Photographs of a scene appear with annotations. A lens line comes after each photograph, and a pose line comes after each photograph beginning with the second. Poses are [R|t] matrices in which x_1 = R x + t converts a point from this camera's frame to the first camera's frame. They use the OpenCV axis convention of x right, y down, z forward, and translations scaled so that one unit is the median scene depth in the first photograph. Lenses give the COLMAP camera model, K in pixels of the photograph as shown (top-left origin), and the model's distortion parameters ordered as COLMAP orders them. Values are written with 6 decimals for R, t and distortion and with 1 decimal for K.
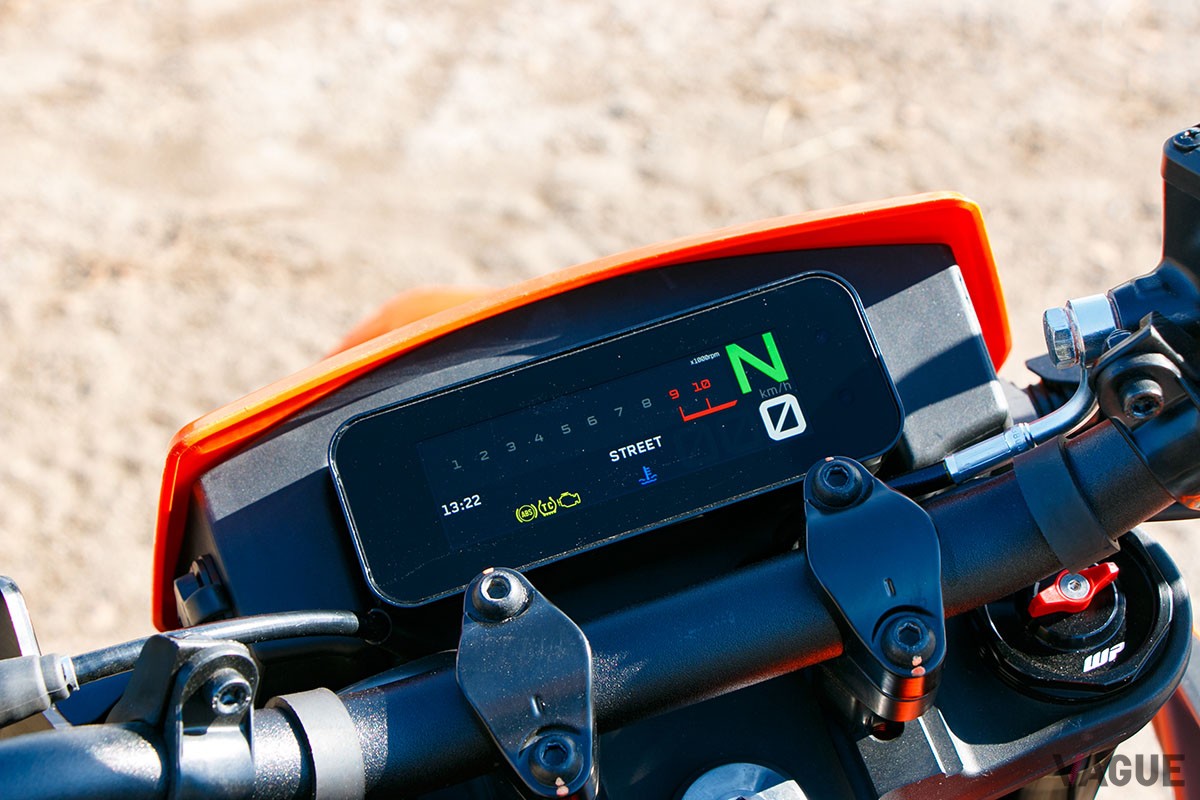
lens RADIAL K [[2374.9, 0, 594.6], [0, 2374.9, 503.8], [0, 0, 1]] dist [0.235127, 1.113212]
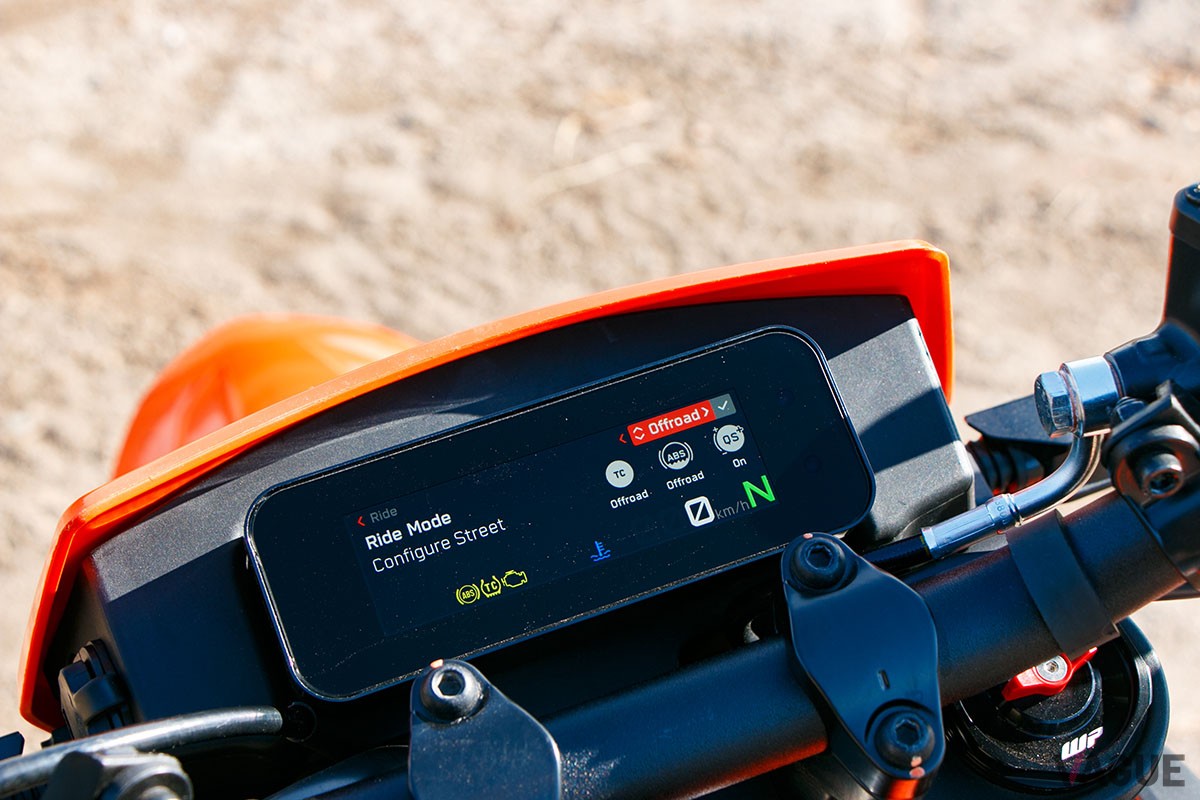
lens RADIAL K [[2359.7, 0, 604.2], [0, 2359.7, 541.6], [0, 0, 1]] dist [0.255463, 0.632458]
pose [[0.994633, -0.002880, 0.103425, -0.067661], [0.001565, 0.999917, 0.012793, -0.026375], [-0.103453, -0.012562, 0.994555, 0.100925]]
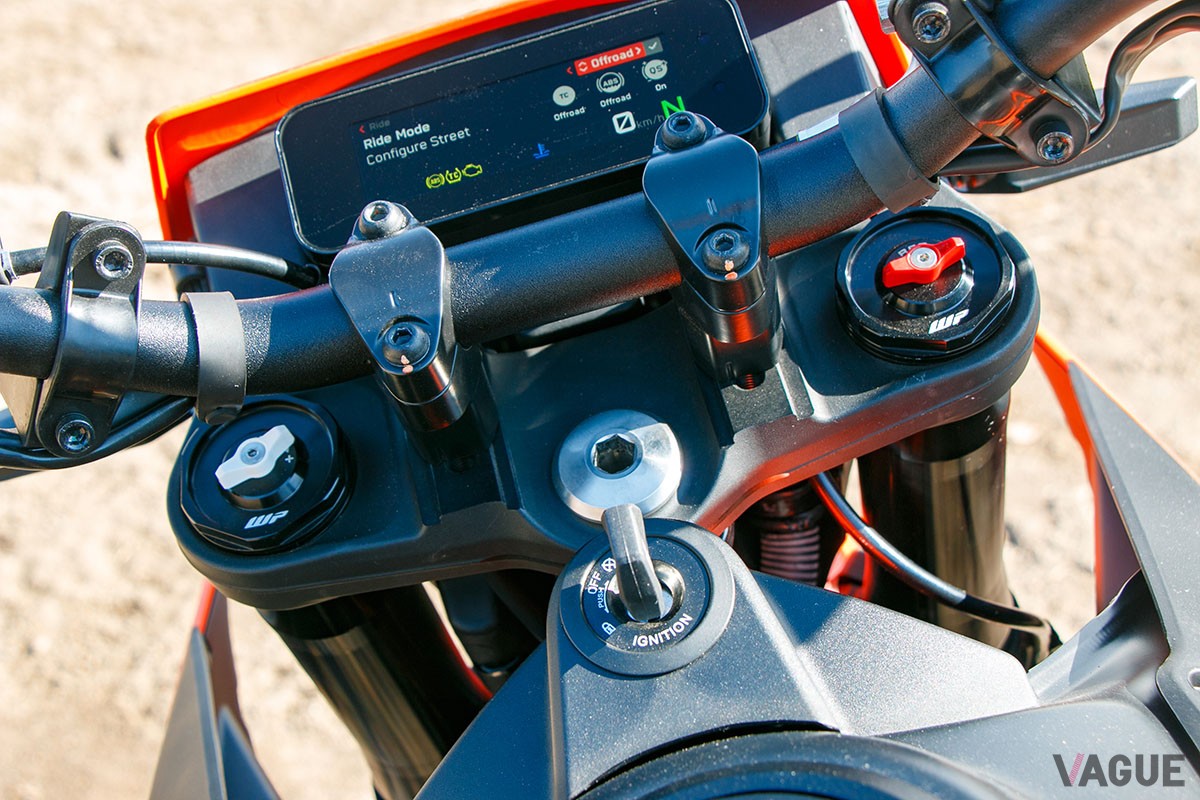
lens RADIAL K [[1887.5, 0, 569.0], [0, 1887.5, 400.8], [0, 0, 1]] dist [0.141115, 0.056969]
pose [[0.985541, 0.018253, -0.168454, 0.187154], [-0.035744, 0.994204, -0.101393, 0.195647], [0.165627, 0.105948, 0.980481, 0.113789]]
